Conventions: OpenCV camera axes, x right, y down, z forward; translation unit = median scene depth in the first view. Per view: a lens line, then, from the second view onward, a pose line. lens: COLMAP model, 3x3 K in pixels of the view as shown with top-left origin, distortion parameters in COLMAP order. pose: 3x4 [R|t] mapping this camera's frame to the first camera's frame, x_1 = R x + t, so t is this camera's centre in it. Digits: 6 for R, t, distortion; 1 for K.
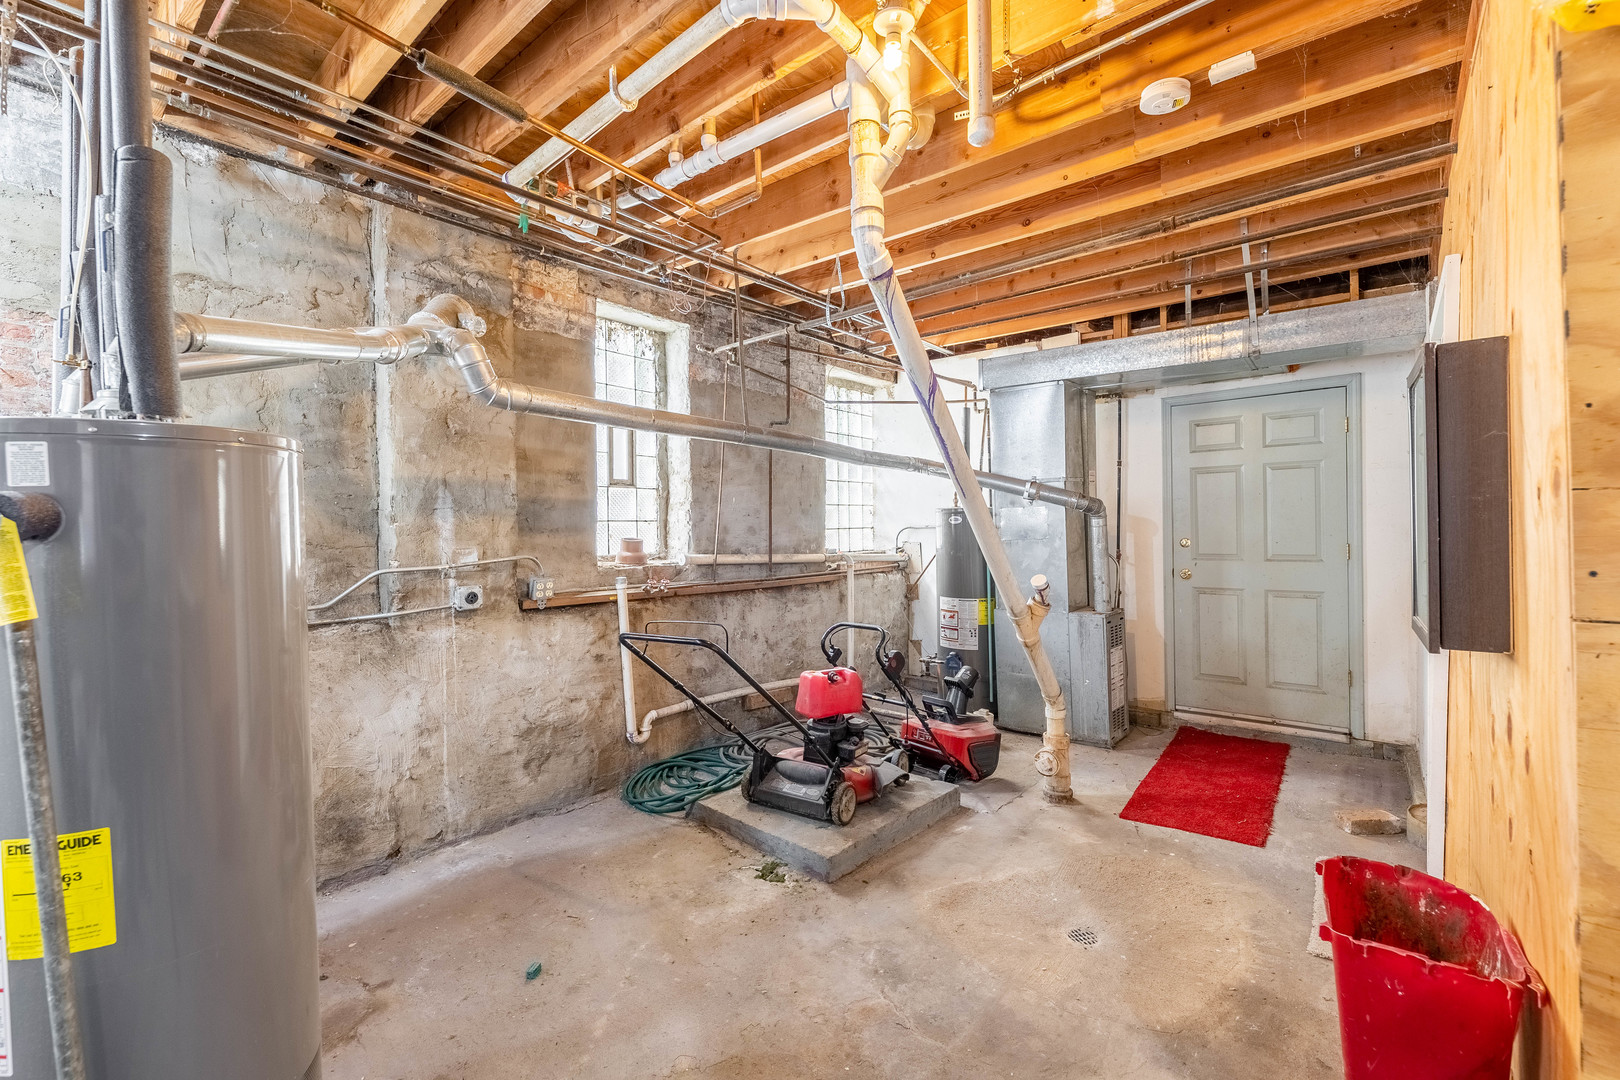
lens RADIAL K [[652.3, 0, 802.3], [0, 652.3, 534.9], [0, 0, 1]] dist [0.009364, -0.005064]
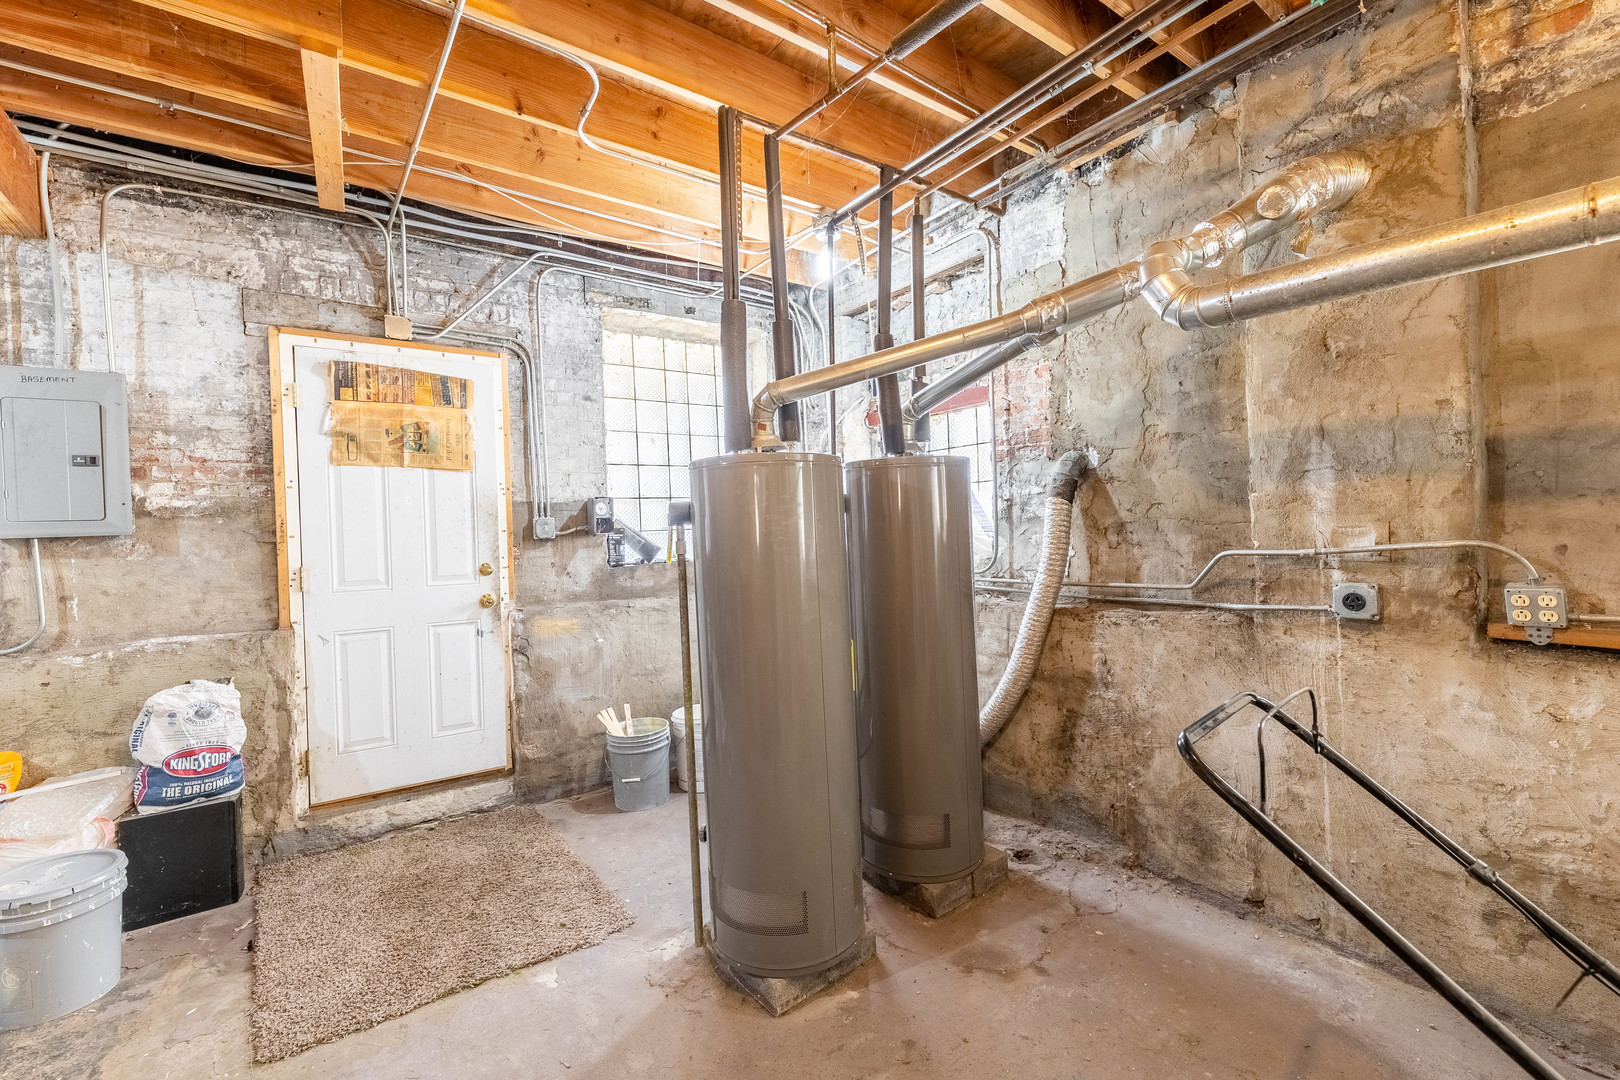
lens RADIAL K [[652.3, 0, 802.3], [0, 652.3, 534.9], [0, 0, 1]] dist [0.009364, -0.005064]
pose [[-0.224796, 0.031297, -0.973903, 0.262517], [0.023106, 0.999374, 0.026782, -0.001340], [0.974132, -0.016483, -0.225379, 0.612428]]
